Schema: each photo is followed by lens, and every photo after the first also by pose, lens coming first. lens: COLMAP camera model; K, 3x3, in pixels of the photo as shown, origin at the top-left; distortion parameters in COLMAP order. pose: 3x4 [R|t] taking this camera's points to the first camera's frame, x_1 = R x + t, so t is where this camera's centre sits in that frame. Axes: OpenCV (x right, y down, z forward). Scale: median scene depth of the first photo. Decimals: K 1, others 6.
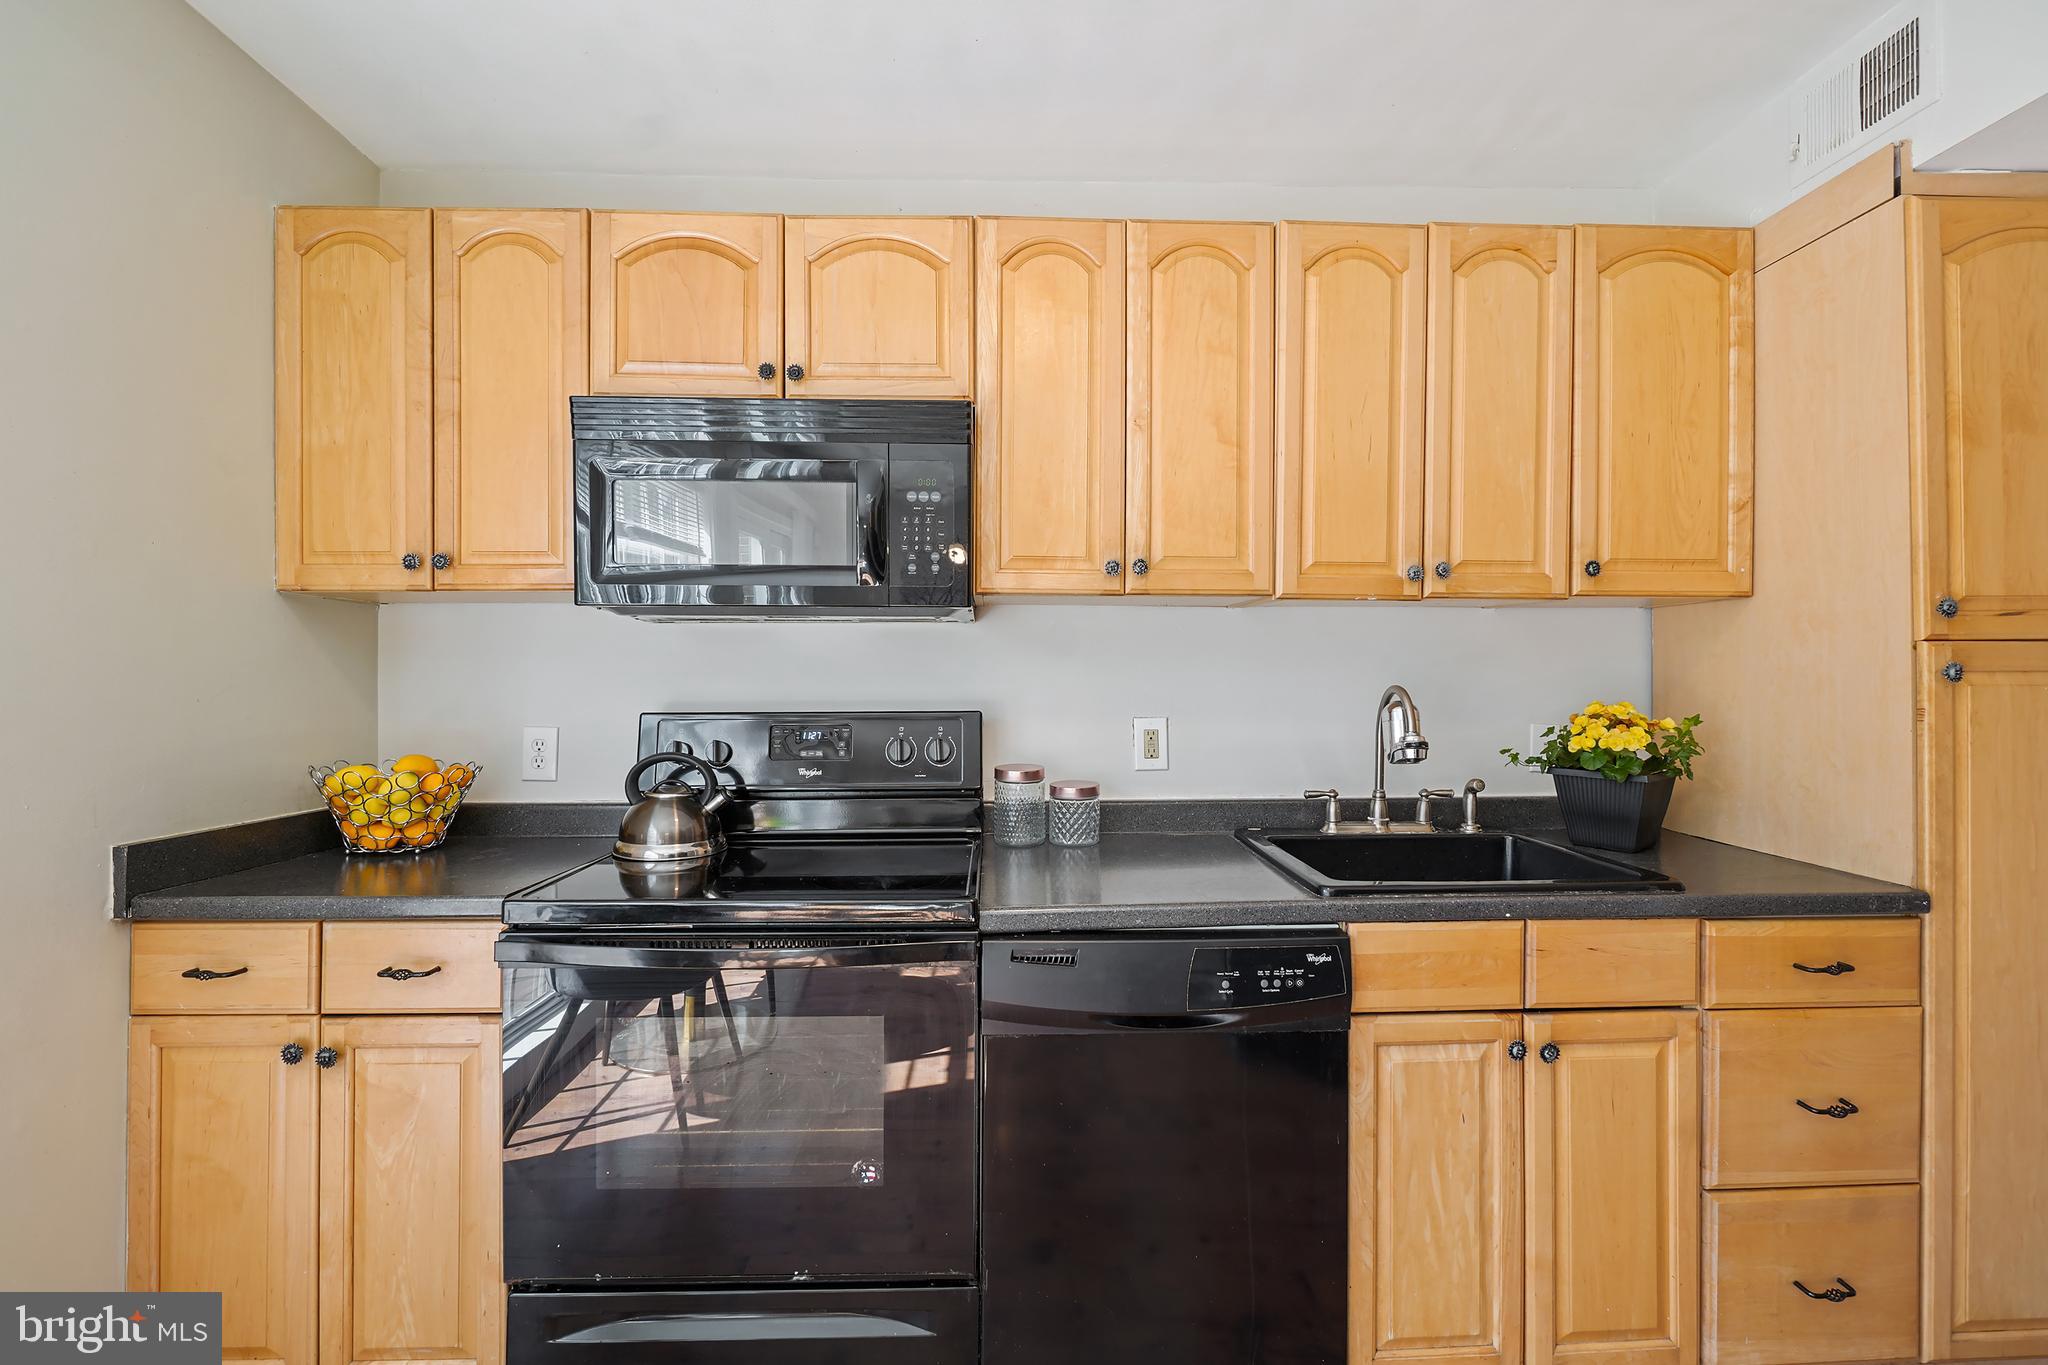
lens RADIAL K [[908.0, 0, 1024.0], [0, 908.0, 682.5], [0, 0, 1]] dist [-0.004475, -0.000201]
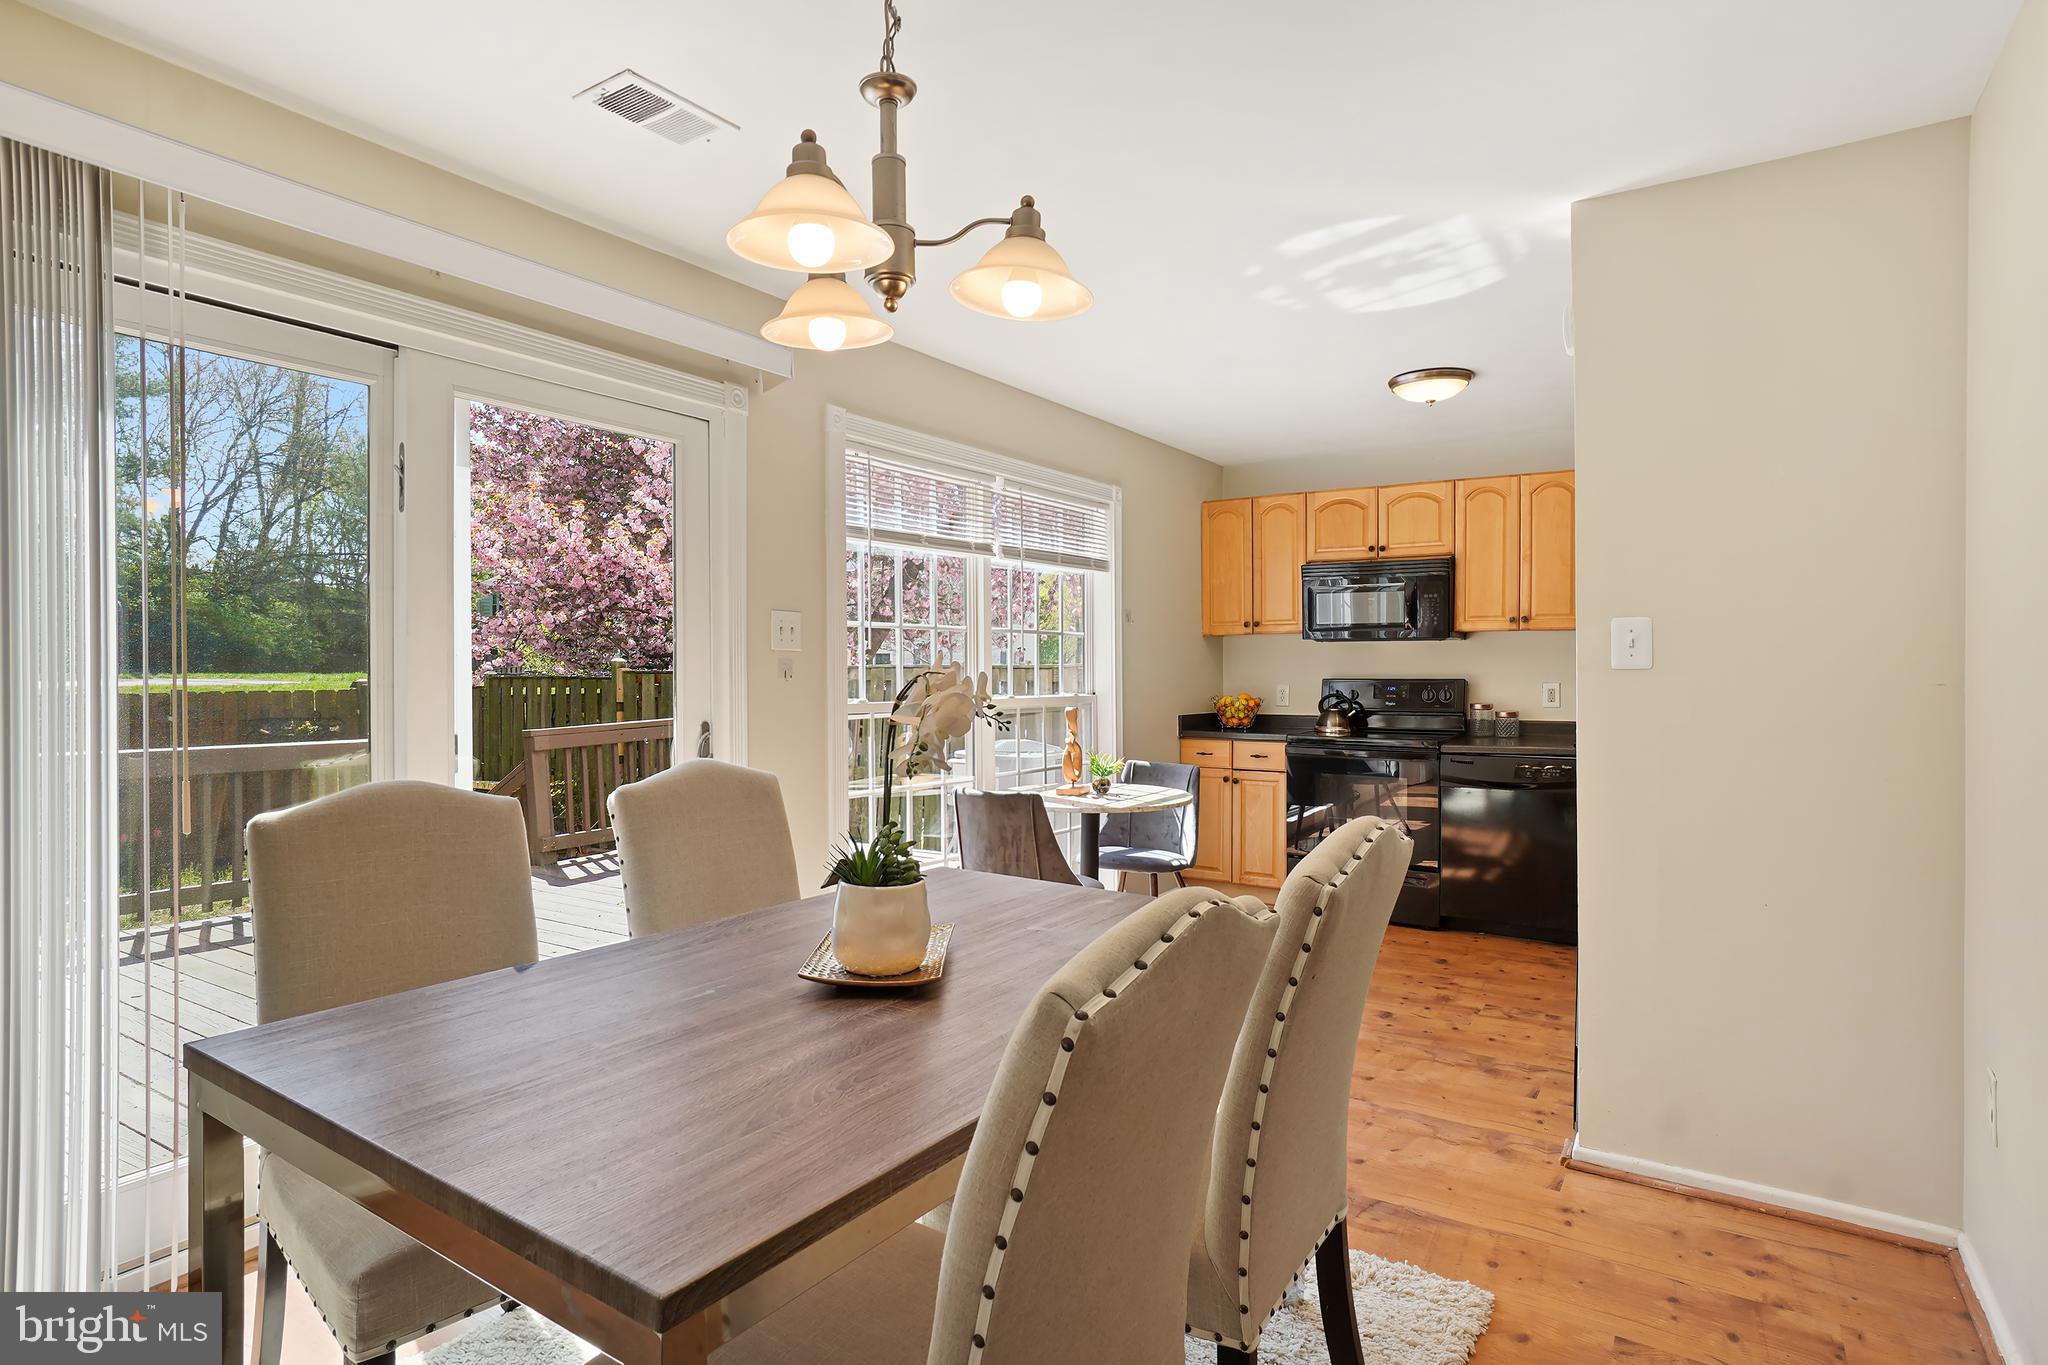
lens RADIAL K [[1100.1, 0, 1016.8], [0, 1100.1, 679.4], [0, 0, 1]] dist [-0.025899, -0.000031]
pose [[0.811091, 0.006170, -0.584888, 0.735022], [0.002911, 0.999889, 0.014584, -0.013067], [0.584913, -0.013532, 0.810983, -2.157378]]
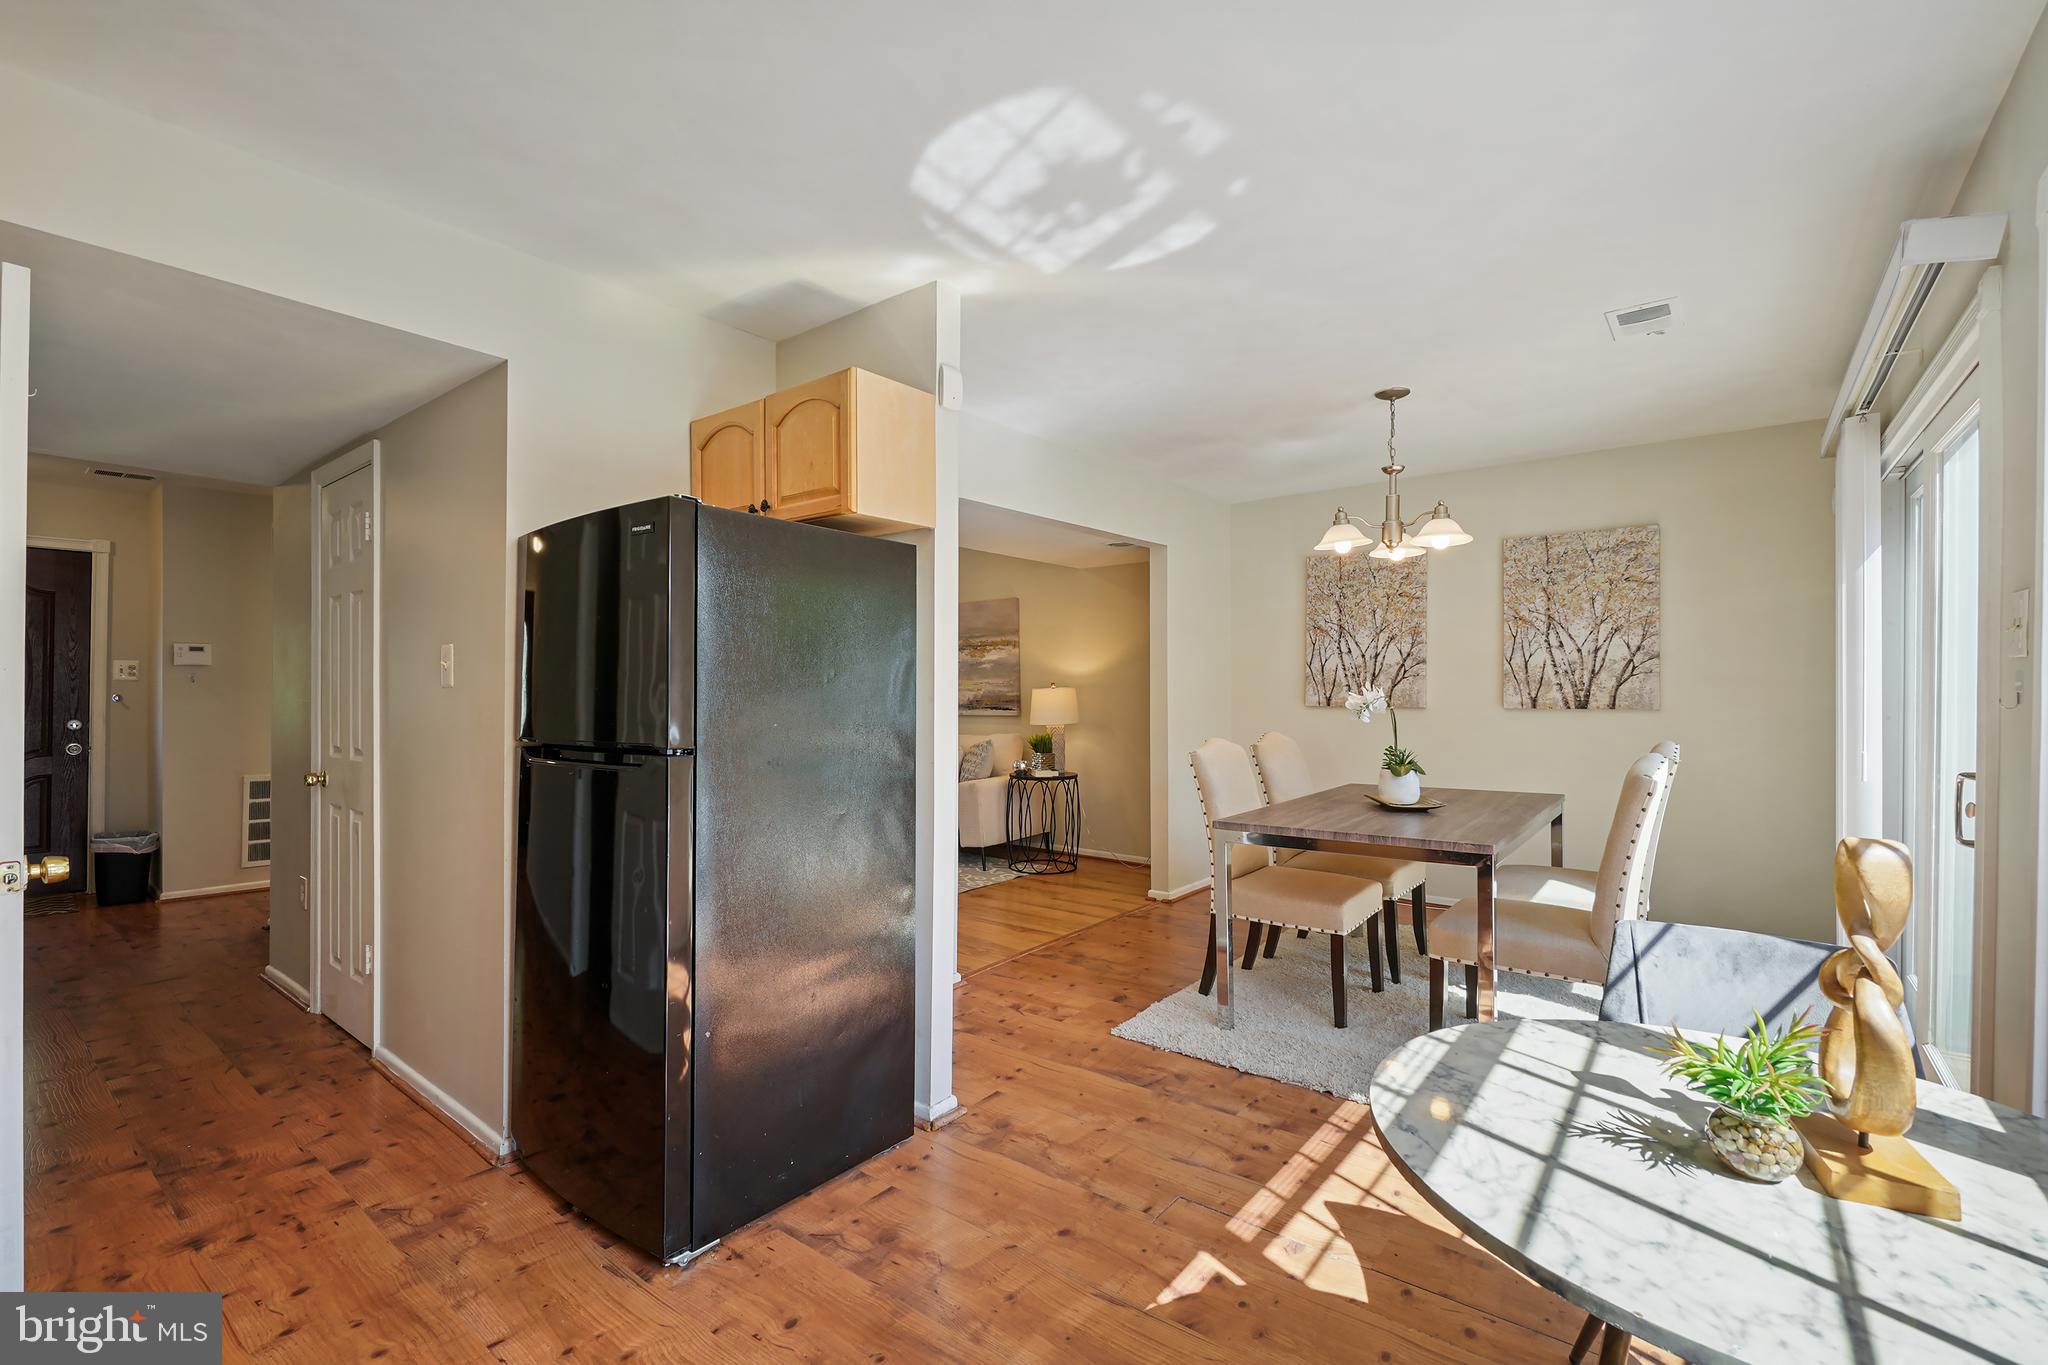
lens RADIAL K [[837.9, 0, 1024.0], [0, 837.9, 682.5], [0, 0, 1]] dist [-0.000422, -0.000014]
pose [[-0.751196, -0.006544, 0.660047, -0.526026], [-0.009405, 0.999955, -0.000790, -0.001253], [-0.660012, -0.006802, -0.751224, 0.545163]]
